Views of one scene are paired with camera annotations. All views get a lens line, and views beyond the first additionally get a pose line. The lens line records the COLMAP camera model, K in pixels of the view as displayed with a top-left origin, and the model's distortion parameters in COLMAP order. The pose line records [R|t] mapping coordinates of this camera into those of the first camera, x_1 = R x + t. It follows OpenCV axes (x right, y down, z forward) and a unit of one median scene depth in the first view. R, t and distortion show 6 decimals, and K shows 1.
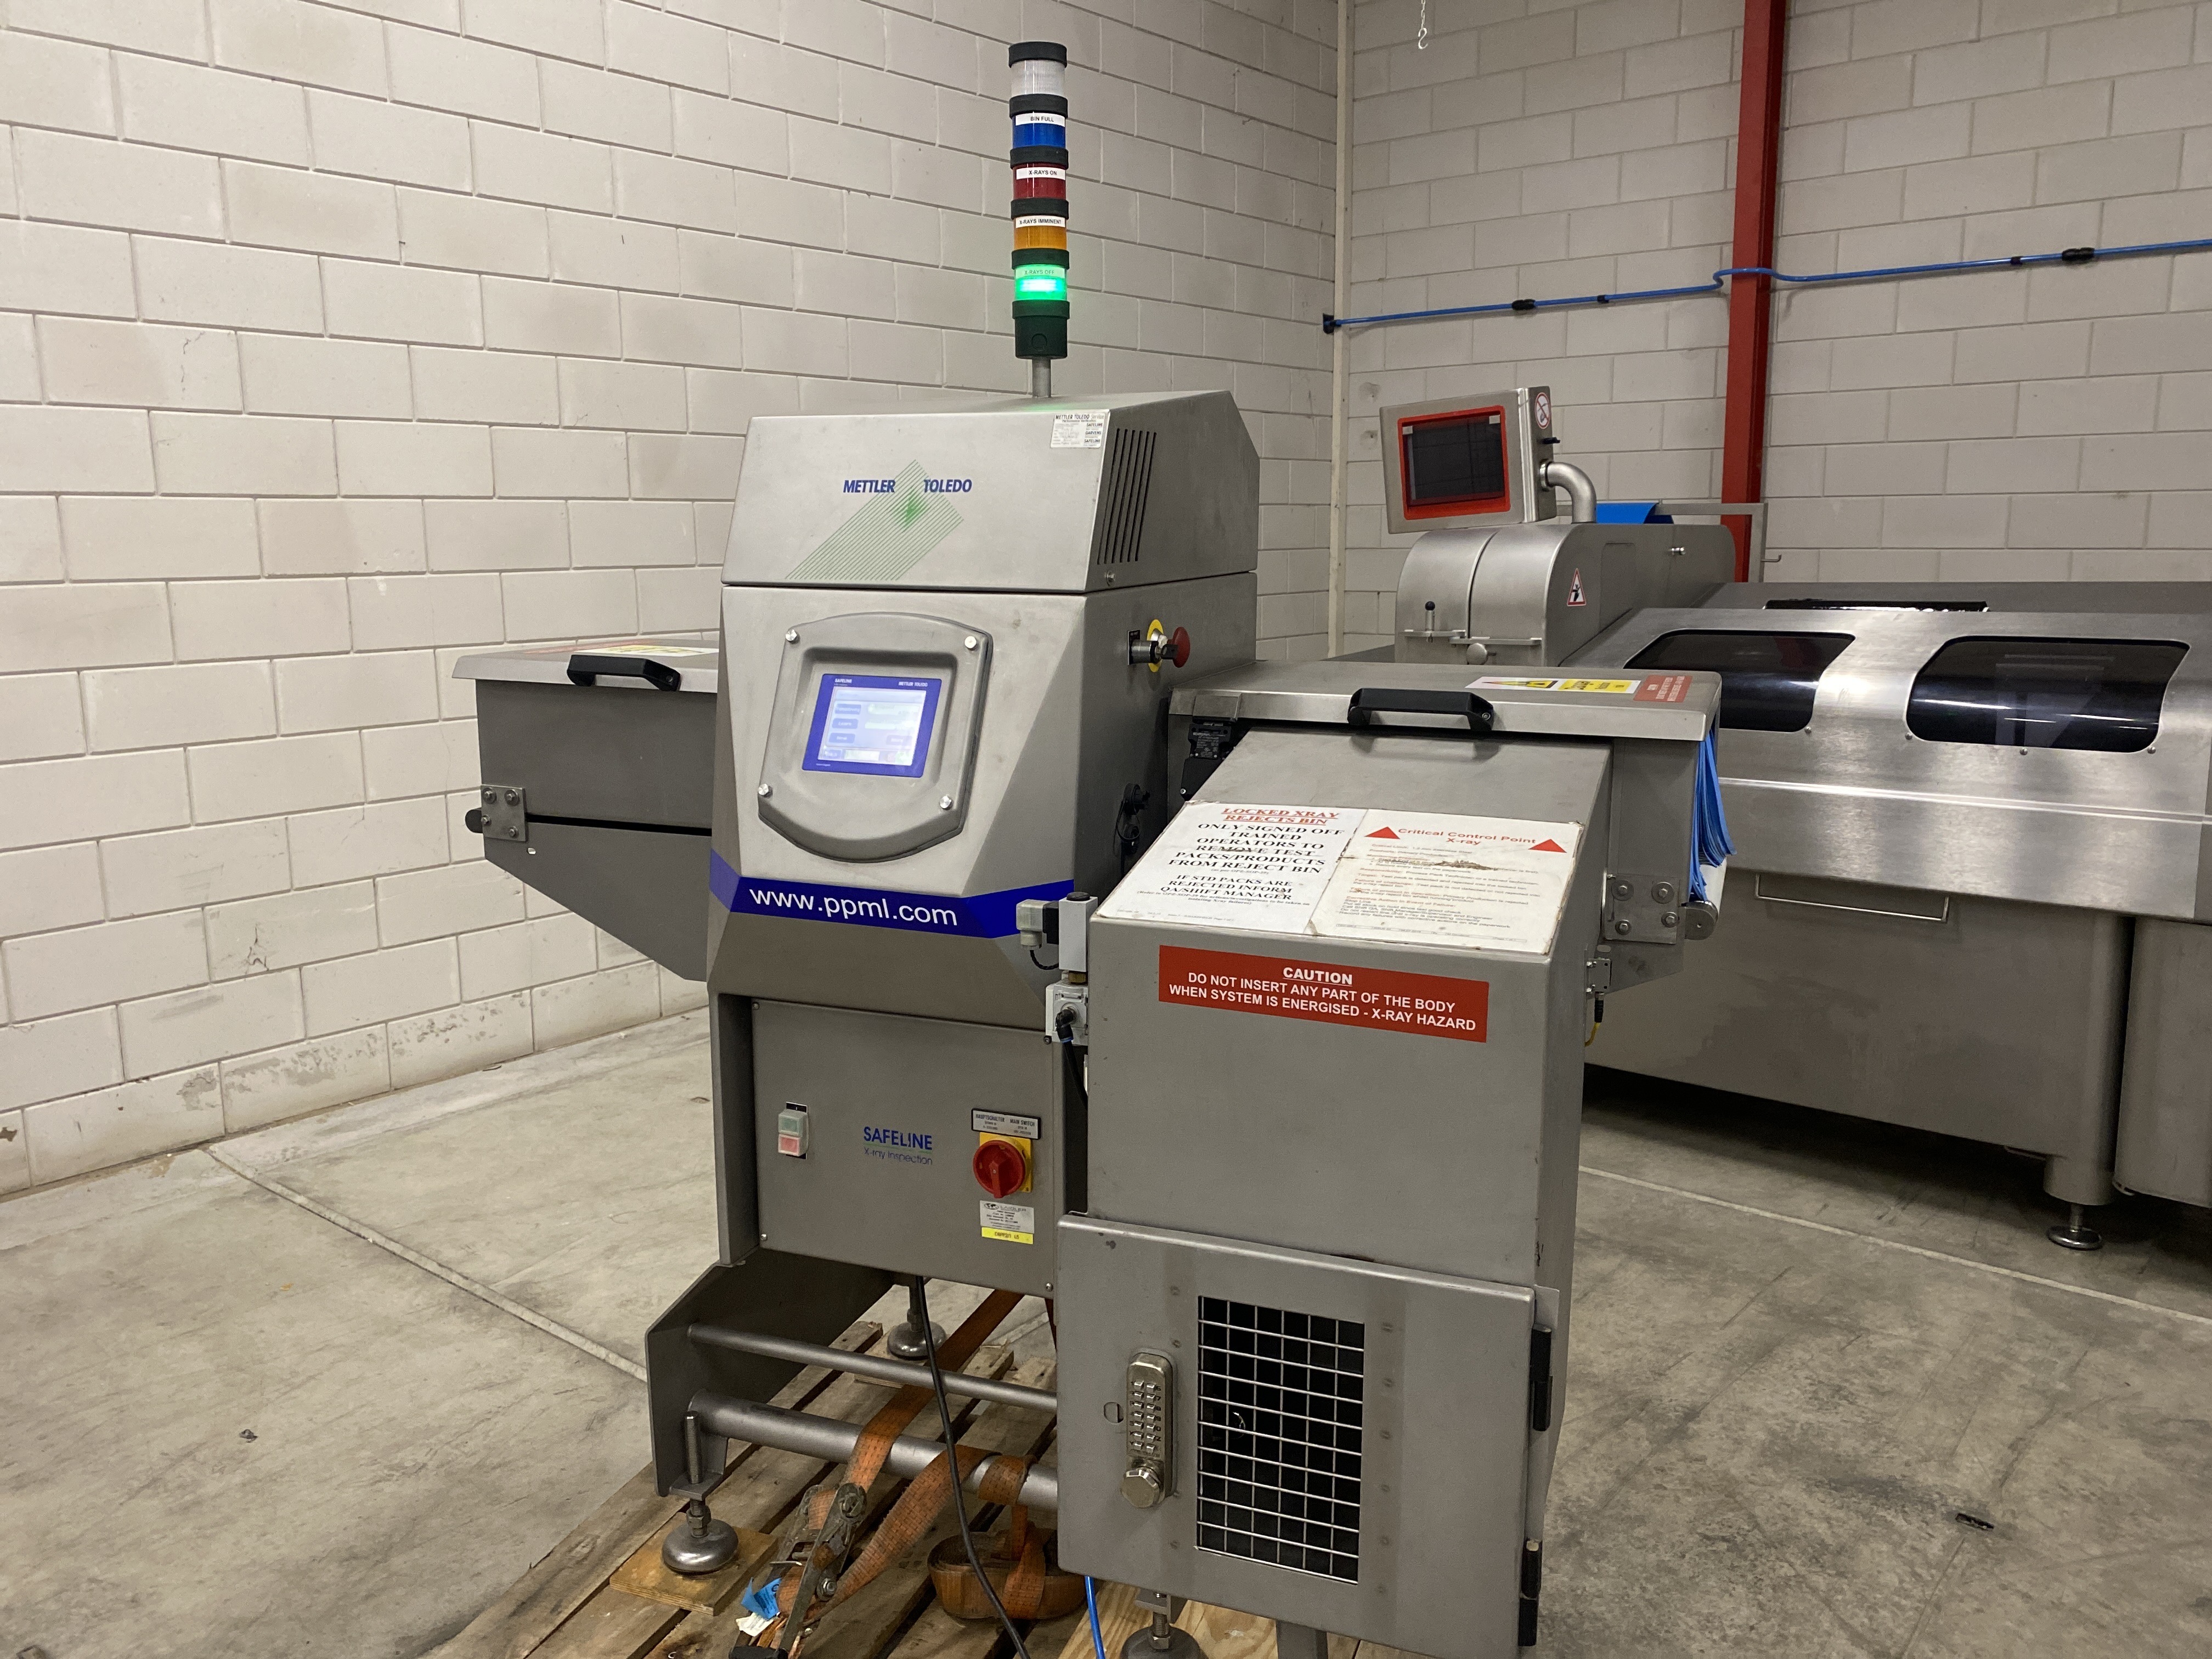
lens RADIAL K [[1697.2, 0, 1111.7], [0, 1697.2, 810.8], [0, 0, 1]] dist [0.009042, -0.013238]
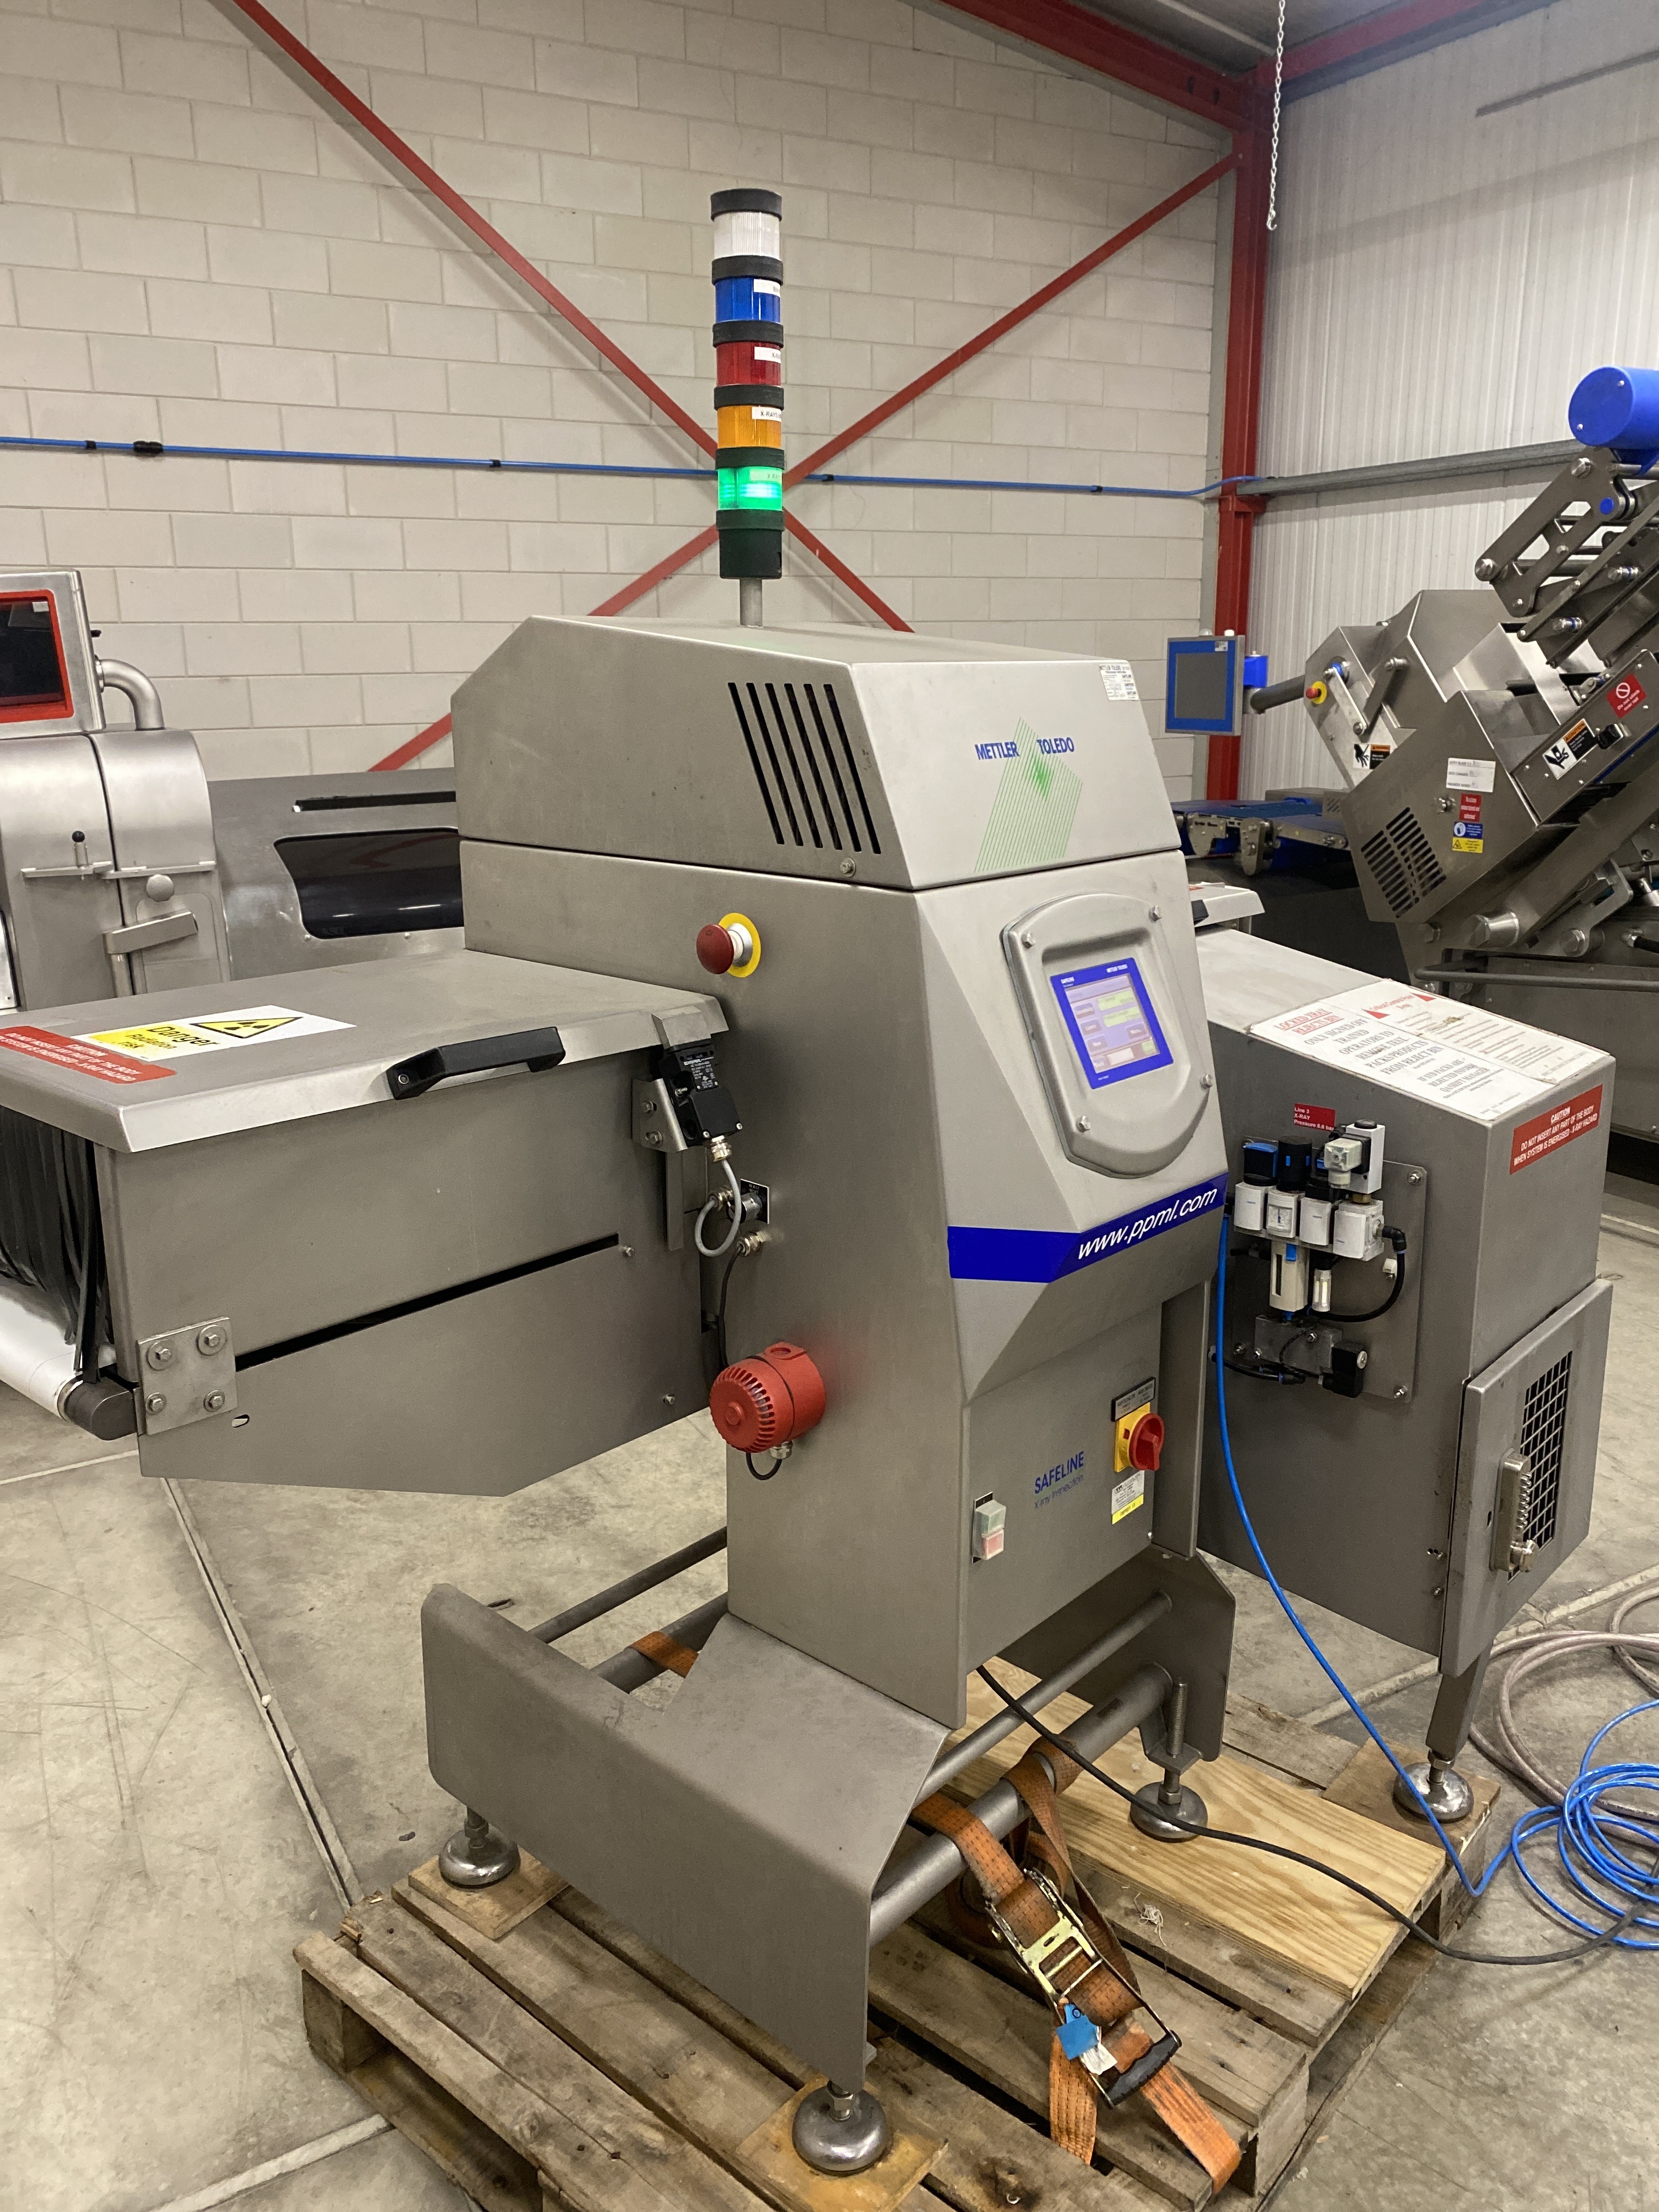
lens RADIAL K [[1697.2, 0, 823.4], [0, 1697.2, 1088.5], [0, 0, 1]] dist [0.009042, -0.013238]
pose [[0.354740, -0.226400, 0.907140, -0.767455], [0.163479, 0.970312, 0.178237, -0.151902], [-0.920562, 0.085070, 0.381221, 0.610056]]
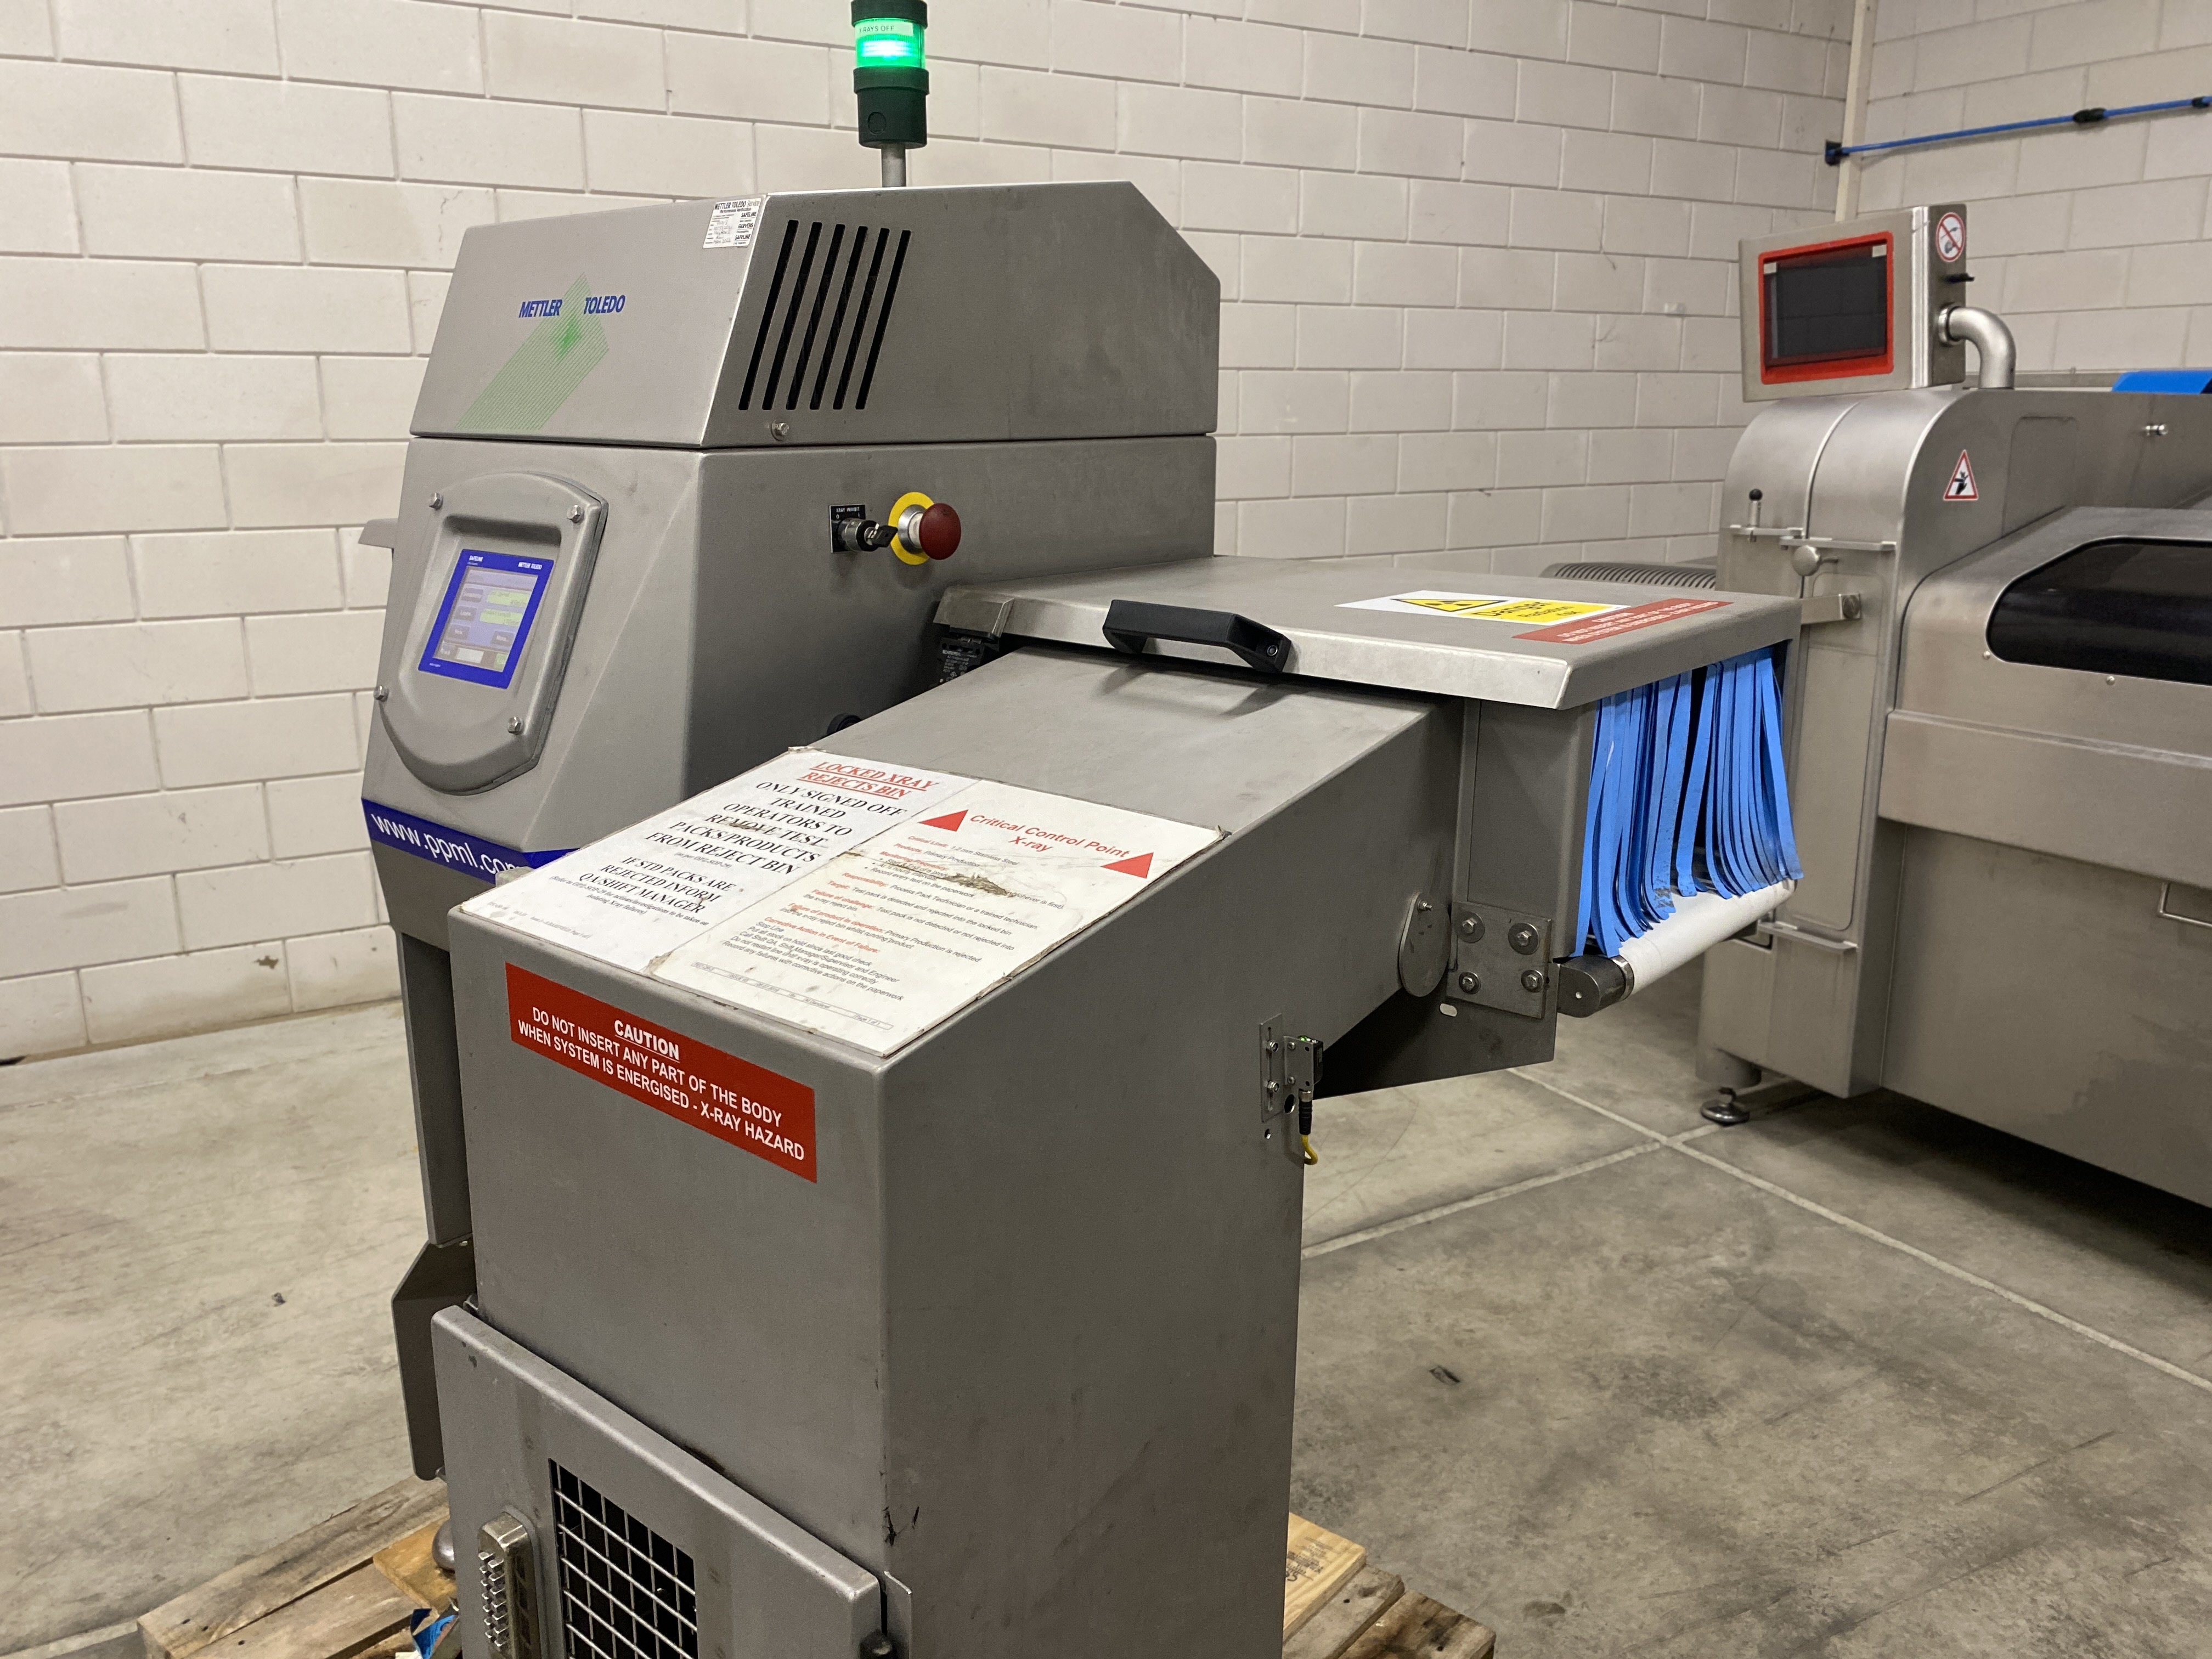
lens RADIAL K [[1697.2, 0, 1102.3], [0, 1697.2, 820.4], [0, 0, 1]] dist [0.009042, -0.013238]
pose [[0.940683, 0.086142, -0.328169, 0.293775], [-0.062629, 0.994697, 0.081578, -0.029891], [0.333456, -0.056186, 0.941090, 0.269197]]
